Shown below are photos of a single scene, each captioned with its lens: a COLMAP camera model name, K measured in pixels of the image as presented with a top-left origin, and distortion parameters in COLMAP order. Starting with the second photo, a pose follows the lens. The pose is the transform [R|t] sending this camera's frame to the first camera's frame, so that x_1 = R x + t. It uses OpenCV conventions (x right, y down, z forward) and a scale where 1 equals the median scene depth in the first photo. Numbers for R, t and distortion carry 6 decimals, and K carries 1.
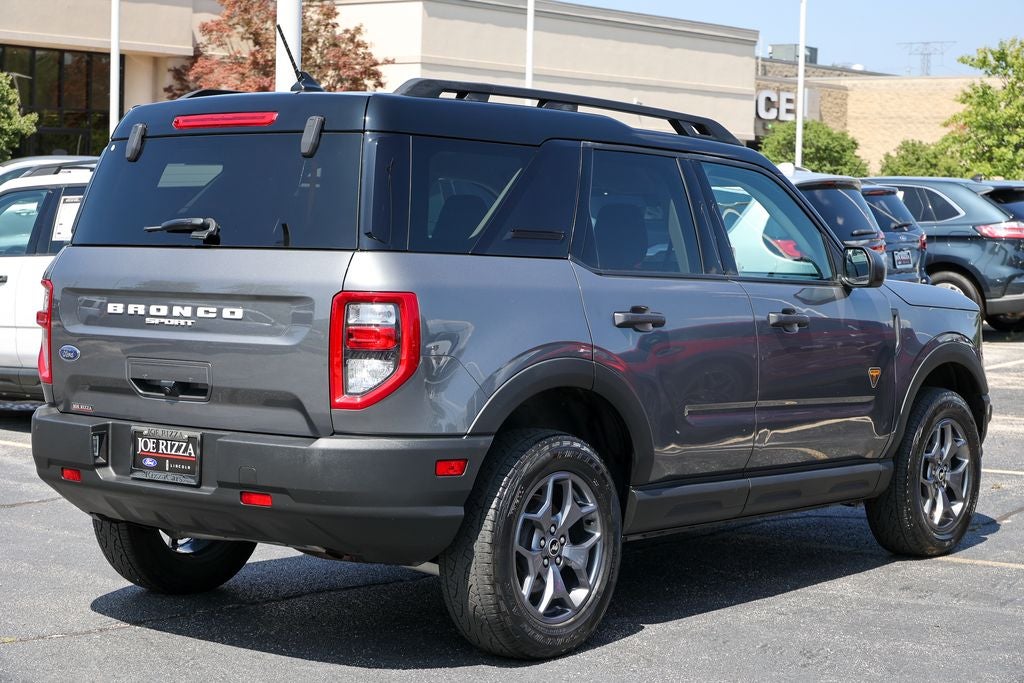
lens RADIAL K [[2322.8, 0, 512.0], [0, 2322.8, 341.5], [0, 0, 1]] dist [-0.190752, 0.316640]
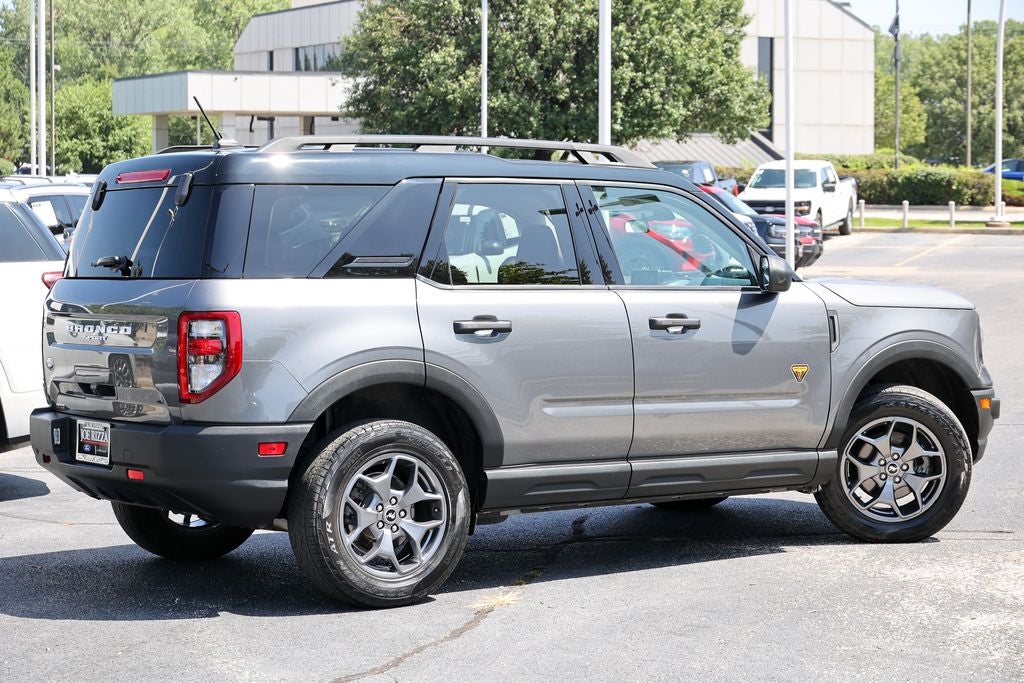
lens RADIAL K [[2322.8, 0, 512.0], [0, 2322.8, 341.5], [0, 0, 1]] dist [-0.190752, 0.316640]
pose [[0.964619, -0.020955, -0.262813, 0.410277], [0.020169, 0.999780, -0.005688, 0.005463], [0.262874, 0.000186, 0.964830, -0.172292]]
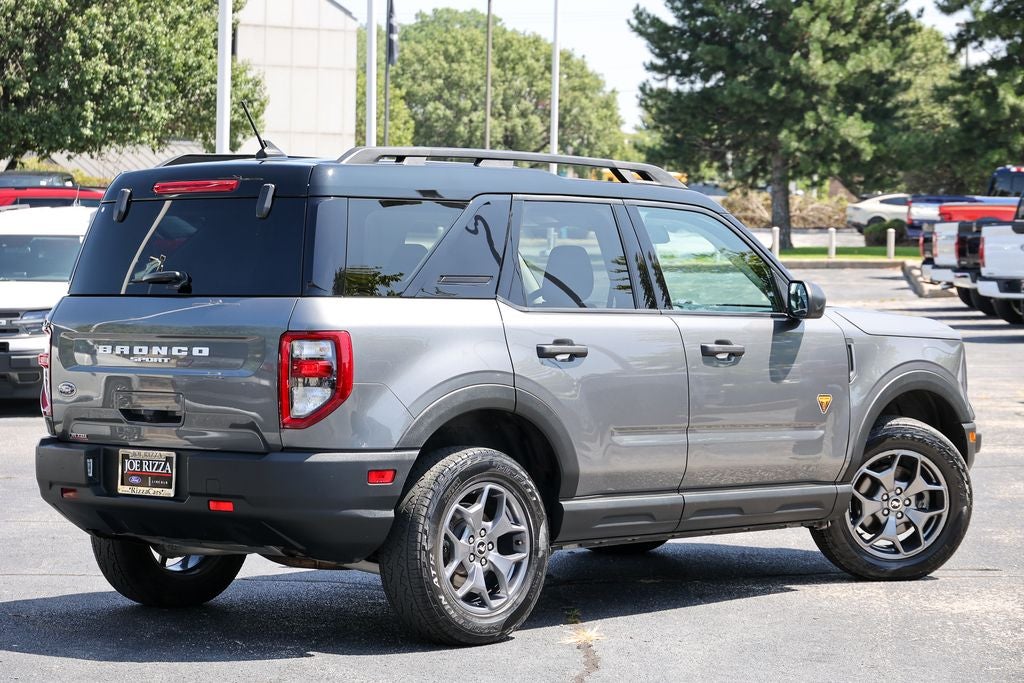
lens RADIAL K [[2868.4, 0, 512.0], [0, 2868.4, 341.5], [0, 0, 1]] dist [-0.181999, 0.340879]
pose [[0.998906, -0.018869, -0.042793, 0.099601], [0.017978, 0.999615, -0.021113, 0.016199], [0.043175, 0.020321, 0.998861, -0.451516]]
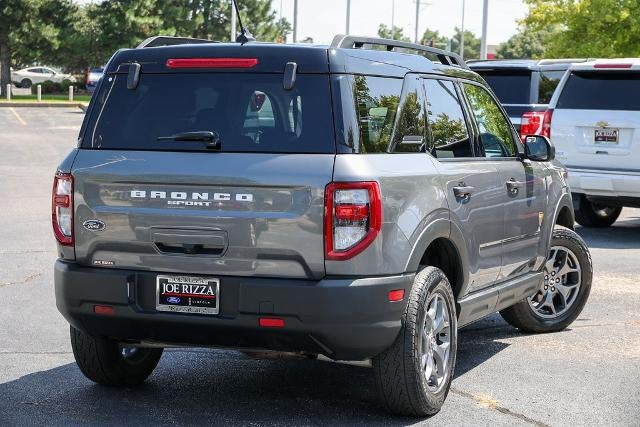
lens RADIAL K [[1451.7, 0, 320.0], [0, 1451.7, 213.5], [0, 0, 1]] dist [-0.190752, 0.316640]
pose [[0.952185, -0.032768, 0.303759, -0.347022], [0.022971, 0.999096, 0.035770, -0.032950], [-0.304656, -0.027082, 0.952077, 0.104442]]
